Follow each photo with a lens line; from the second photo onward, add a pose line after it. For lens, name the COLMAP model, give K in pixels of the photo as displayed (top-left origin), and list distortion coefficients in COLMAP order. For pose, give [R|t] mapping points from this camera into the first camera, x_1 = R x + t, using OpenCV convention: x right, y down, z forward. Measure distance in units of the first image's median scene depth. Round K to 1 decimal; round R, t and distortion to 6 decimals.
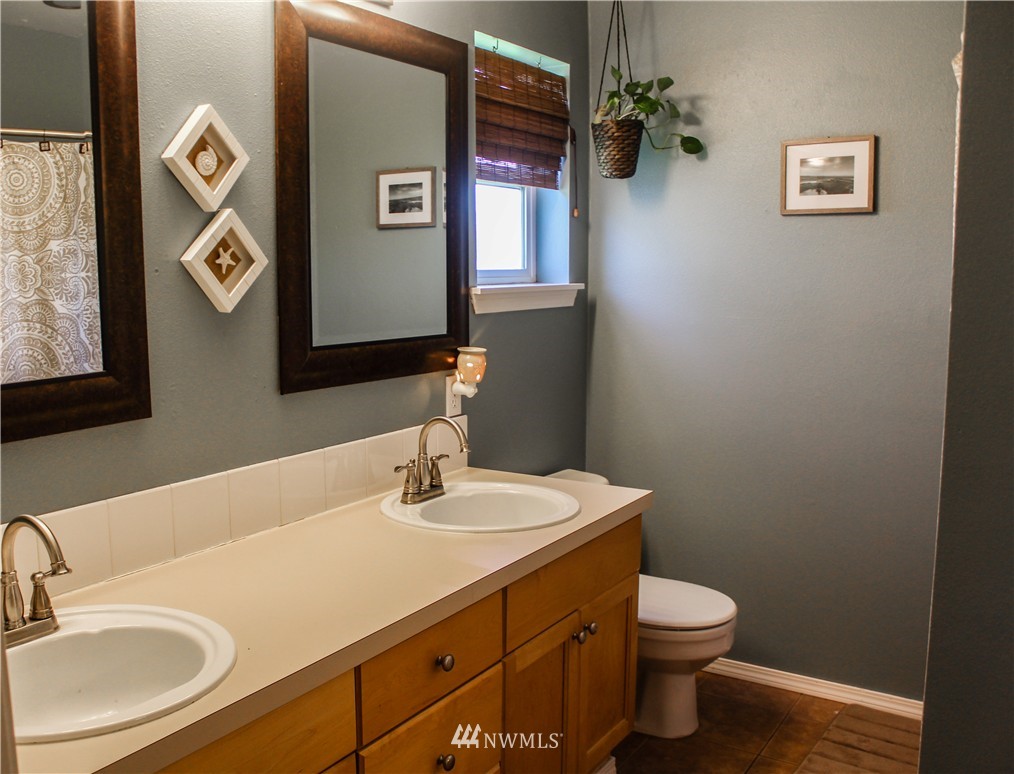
lens RADIAL K [[962.3, 0, 424.9], [0, 962.3, 387.5], [0, 0, 1]] dist [-0.159129, 0.158567]
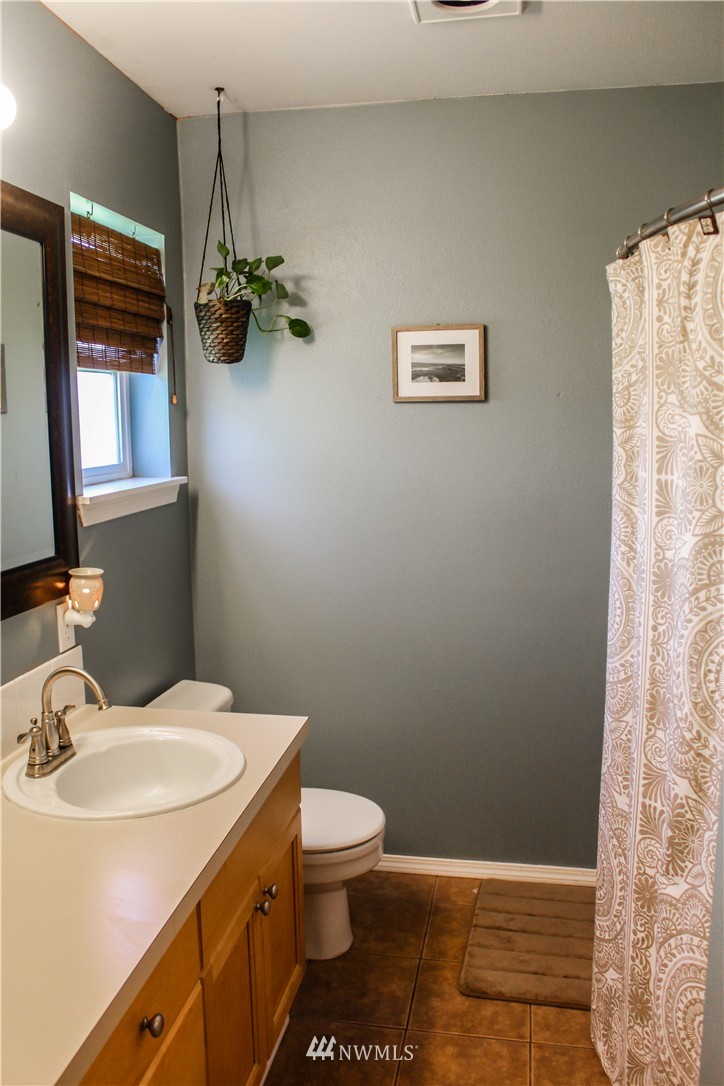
lens RADIAL K [[915.0, 0, 362.0], [0, 915.0, 543.0], [0, 0, 1]] dist [-0.154772, 0.140239]
pose [[0.905670, -0.064310, 0.419077, -0.057261], [0.061131, 0.997908, 0.021024, -0.060872], [-0.419552, 0.006578, 0.907707, 0.160641]]
